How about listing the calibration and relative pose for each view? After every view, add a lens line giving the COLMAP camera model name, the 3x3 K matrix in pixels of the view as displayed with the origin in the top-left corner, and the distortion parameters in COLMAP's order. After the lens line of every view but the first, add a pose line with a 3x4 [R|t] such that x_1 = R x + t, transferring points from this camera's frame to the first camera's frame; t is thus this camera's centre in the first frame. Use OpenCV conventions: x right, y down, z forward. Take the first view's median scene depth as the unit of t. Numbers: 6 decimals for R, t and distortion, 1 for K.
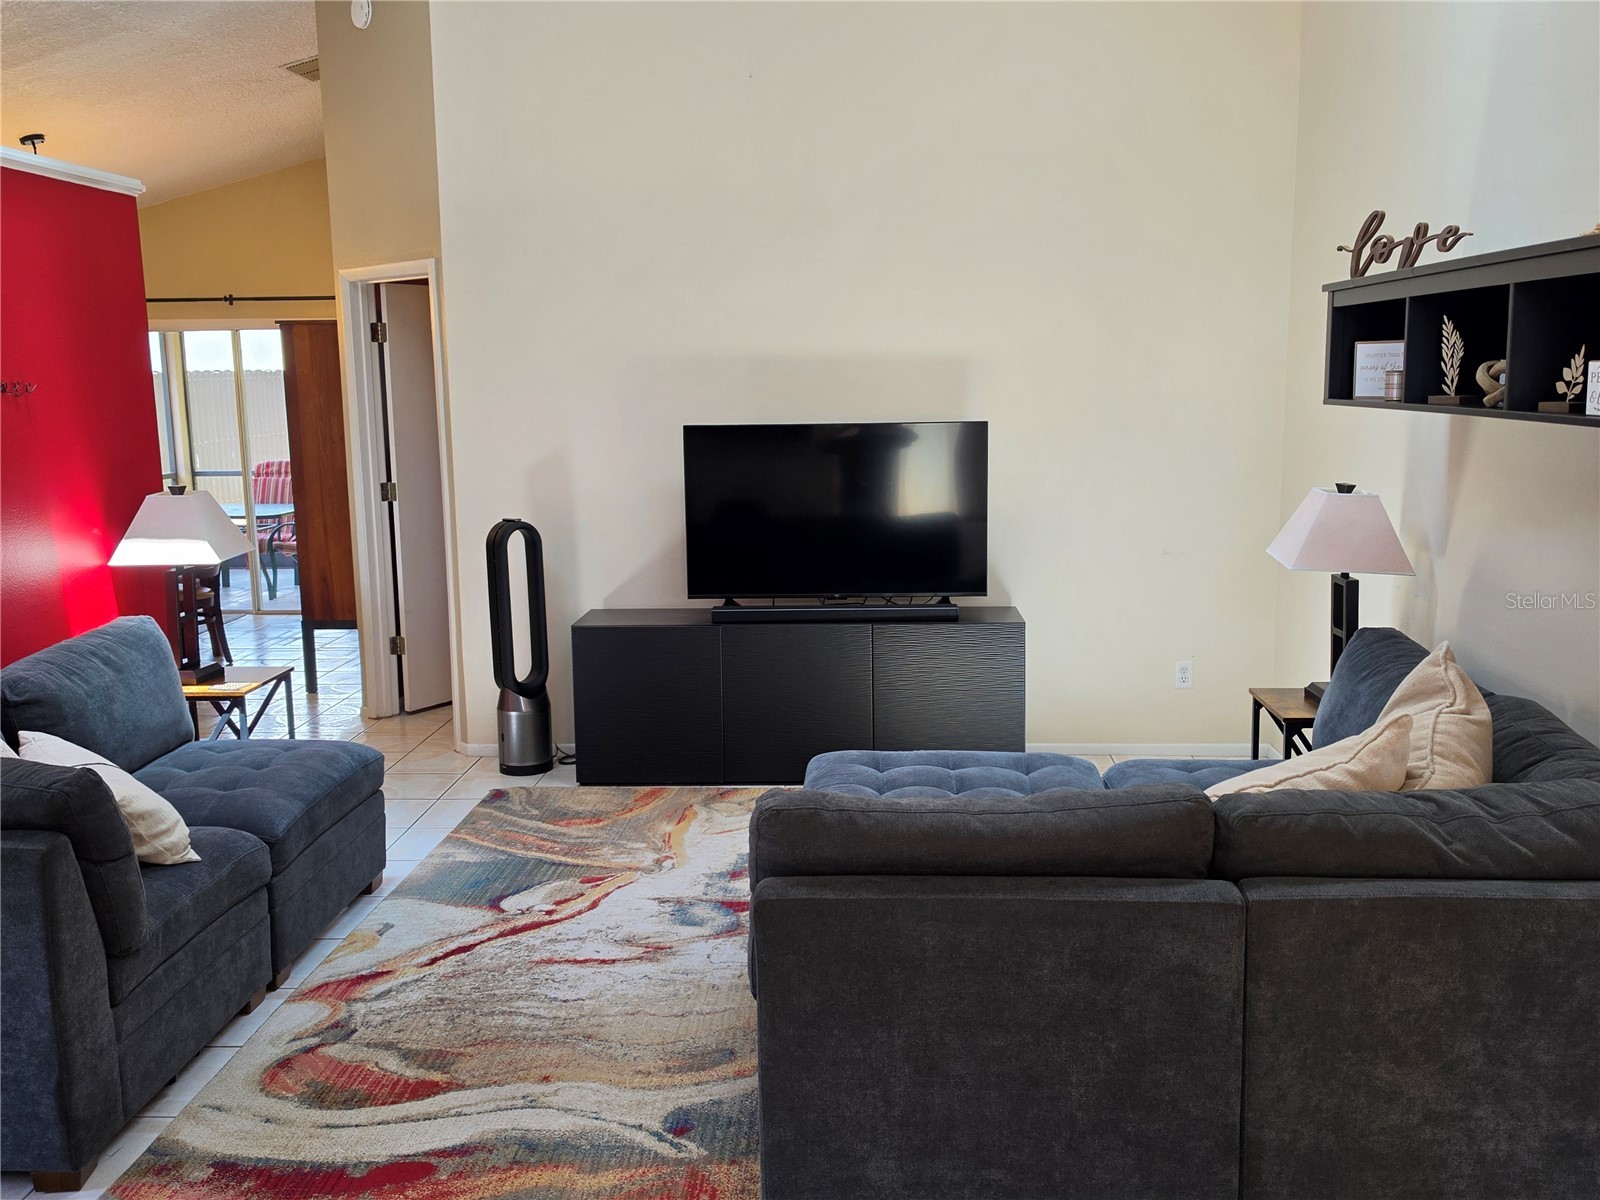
lens RADIAL K [[1421.1, 0, 807.7], [0, 1421.1, 588.8], [0, 0, 1]] dist [0.110611, -0.185910]
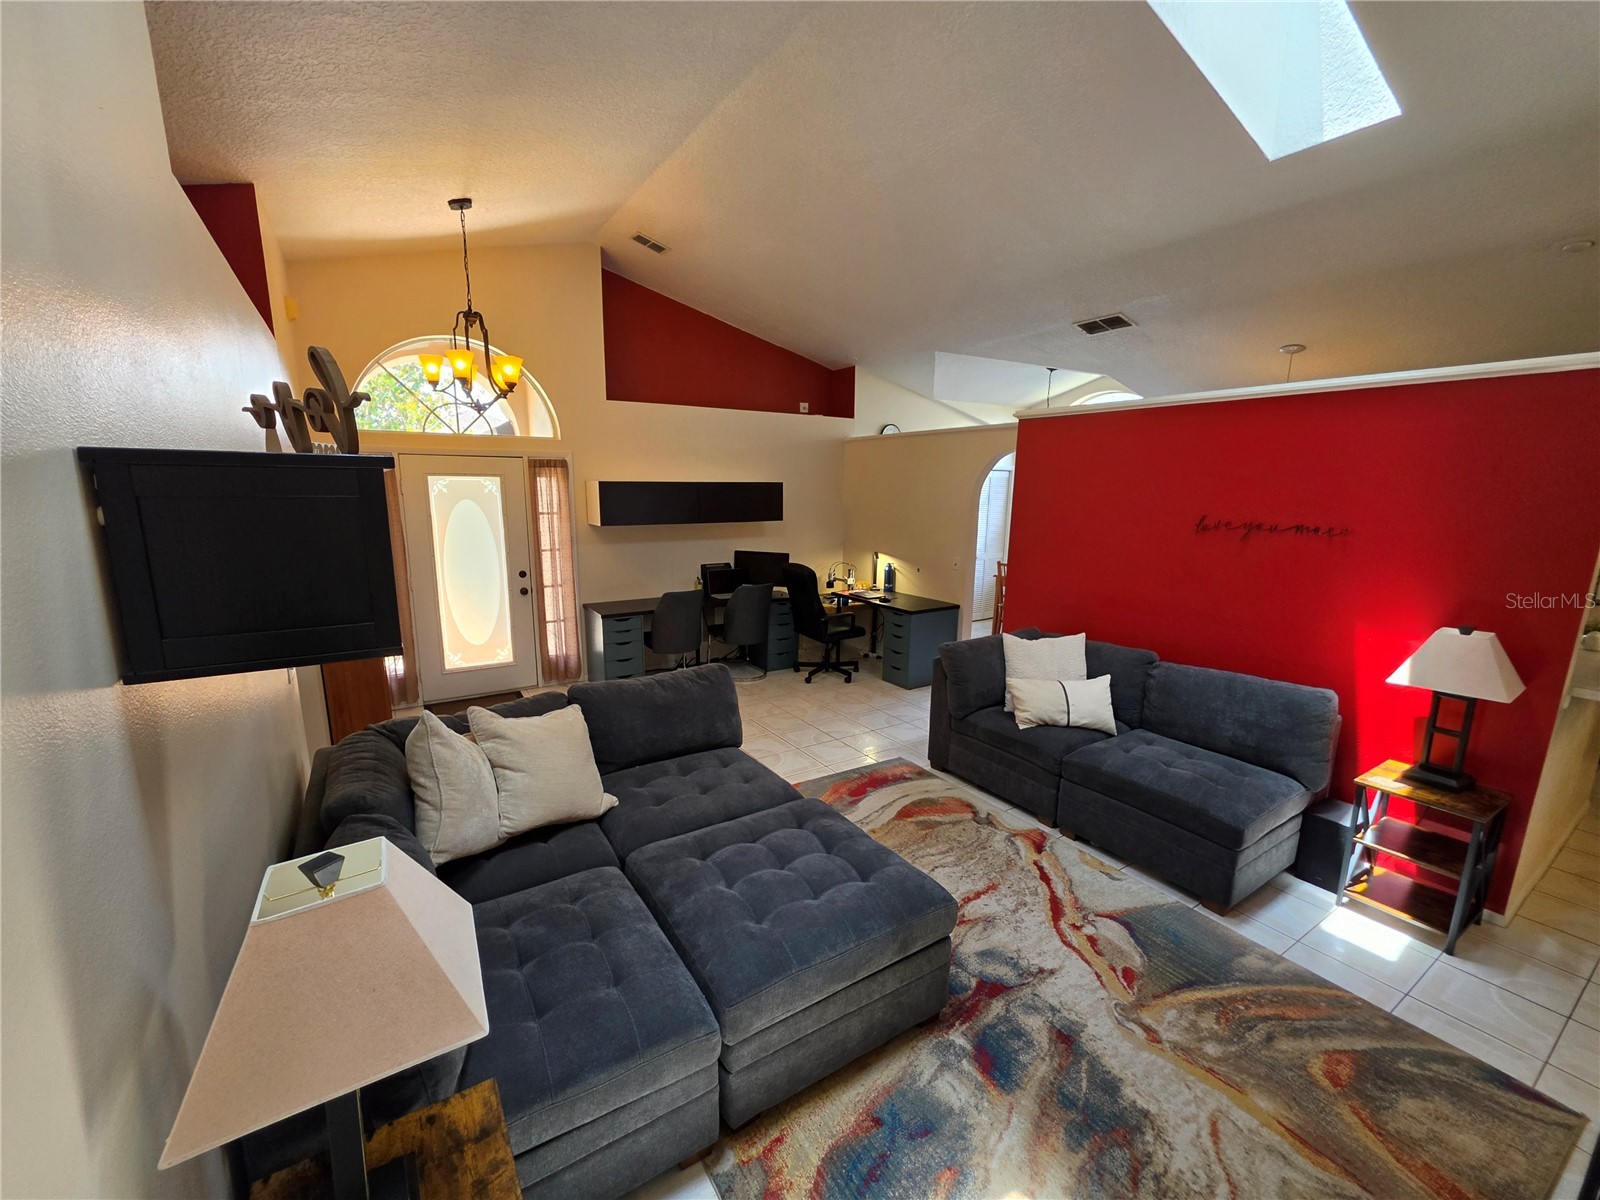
lens RADIAL K [[644.9, 0, 784.8], [0, 644.9, 611.7], [0, 0, 1]] dist [-0.001504, -0.000086]
pose [[-0.814161, 0.120877, -0.567918, 0.409465], [-0.085226, 0.942619, 0.322808, -0.264903], [0.574350, 0.311219, -0.757142, 1.387315]]
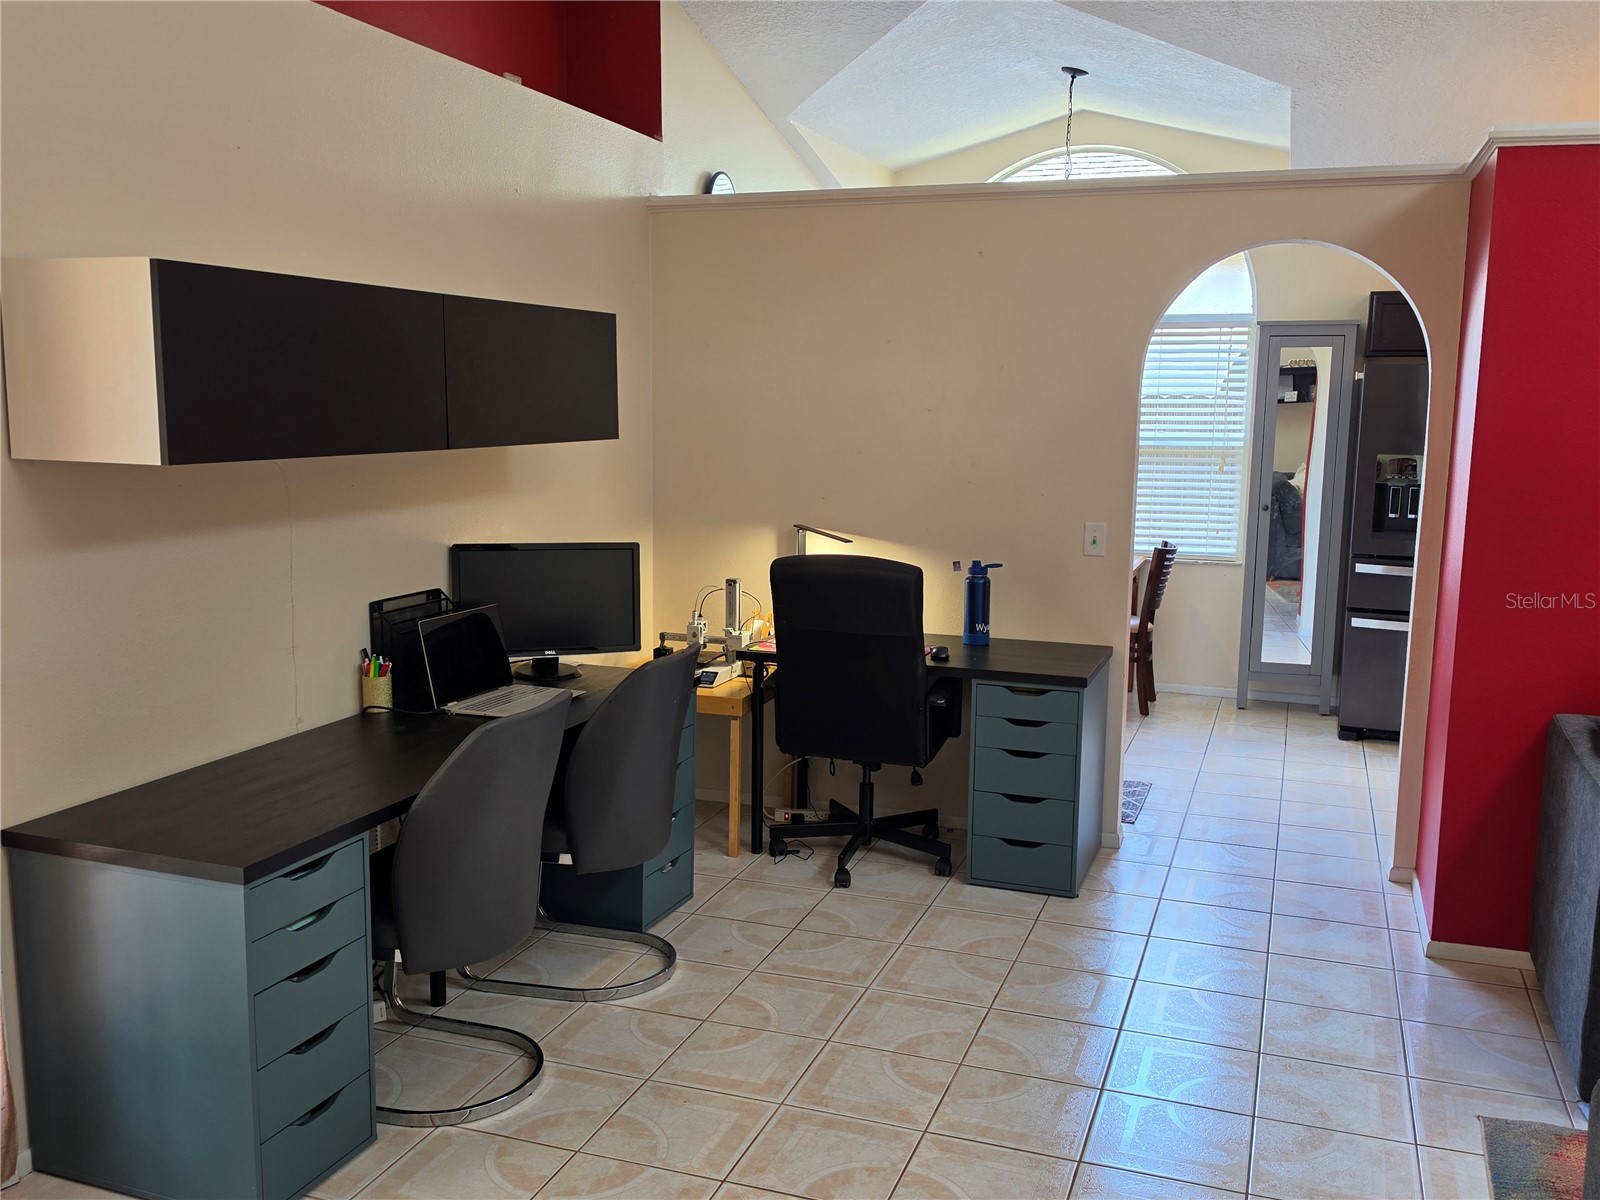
lens RADIAL K [[1421.1, 0, 807.7], [0, 1421.1, 588.8], [0, 0, 1]] dist [0.110611, -0.185910]
pose [[-0.277131, 0.144582, -0.949892, 0.495431], [-0.158007, 0.968297, 0.193481, -0.072077], [0.947751, 0.203709, -0.245500, 0.483486]]
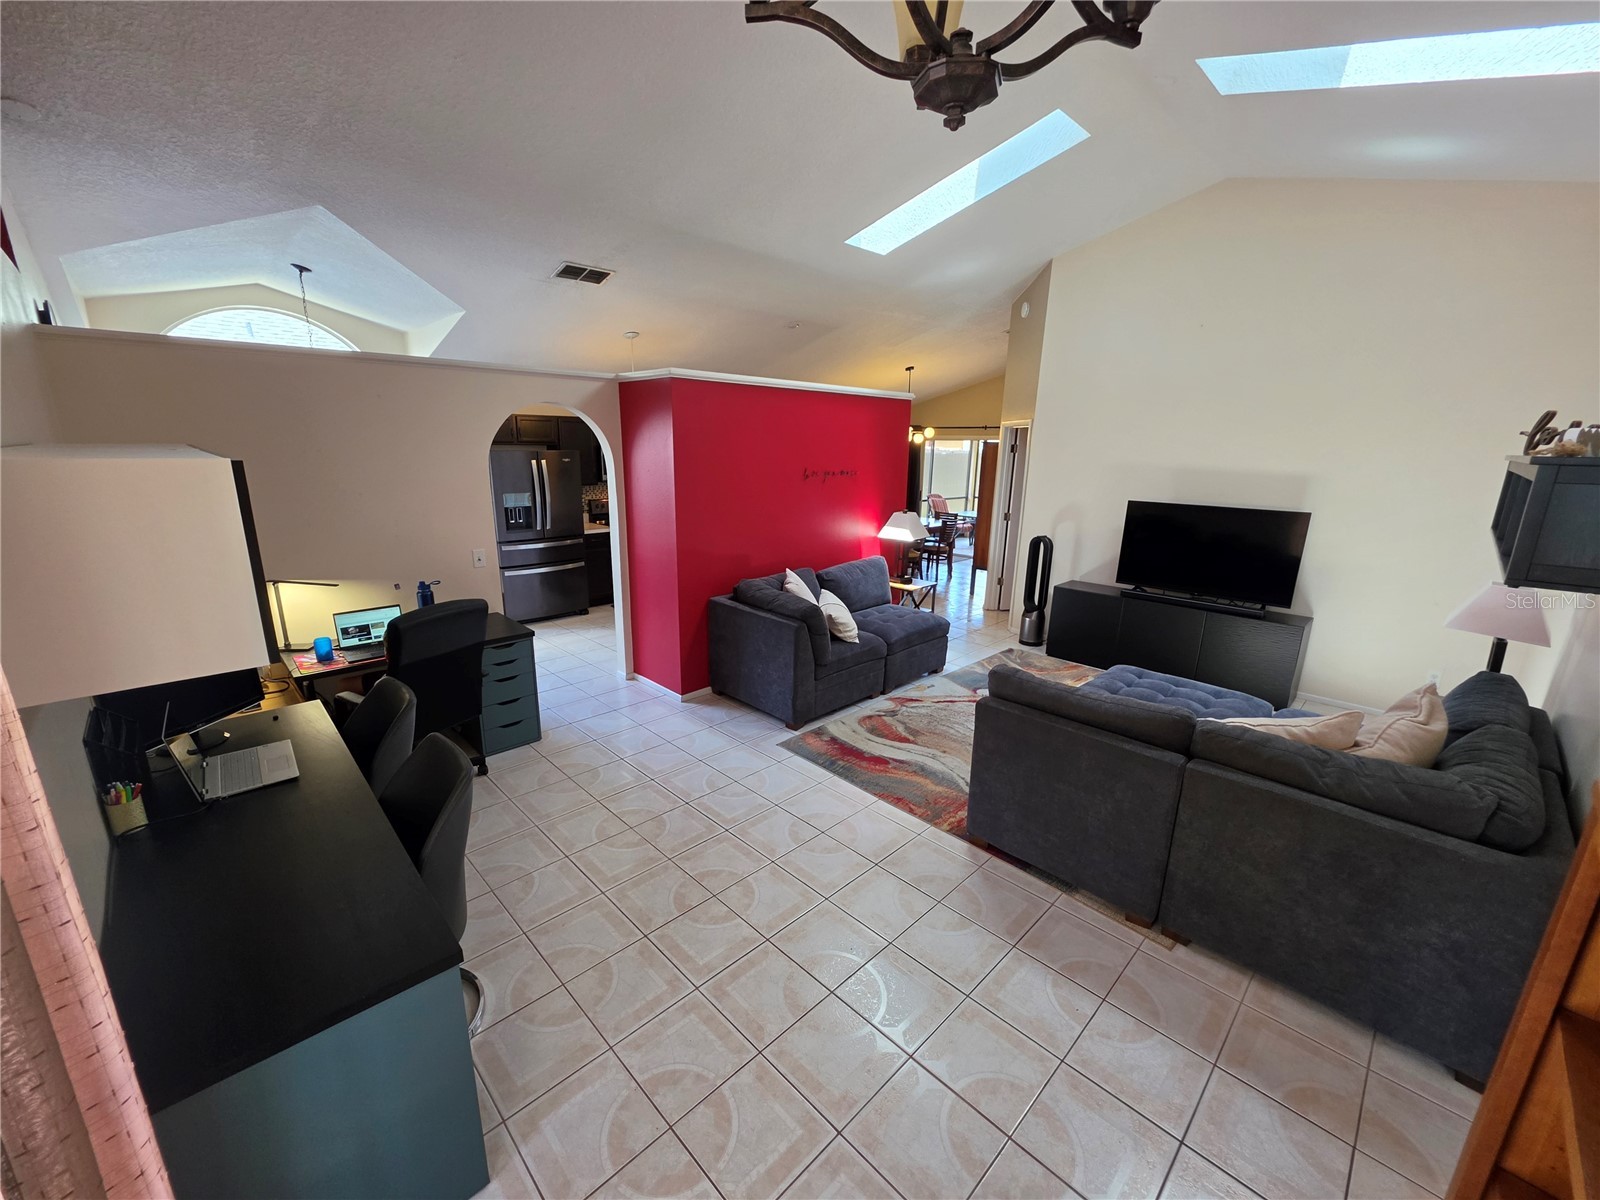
lens RADIAL K [[644.9, 0, 784.8], [0, 644.9, 611.7], [0, 0, 1]] dist [-0.001504, -0.000086]
pose [[0.729860, 0.197135, -0.654554, 0.292410], [-0.128261, 0.980002, 0.152134, -0.050902], [0.671456, -0.027082, 0.740550, -0.067828]]
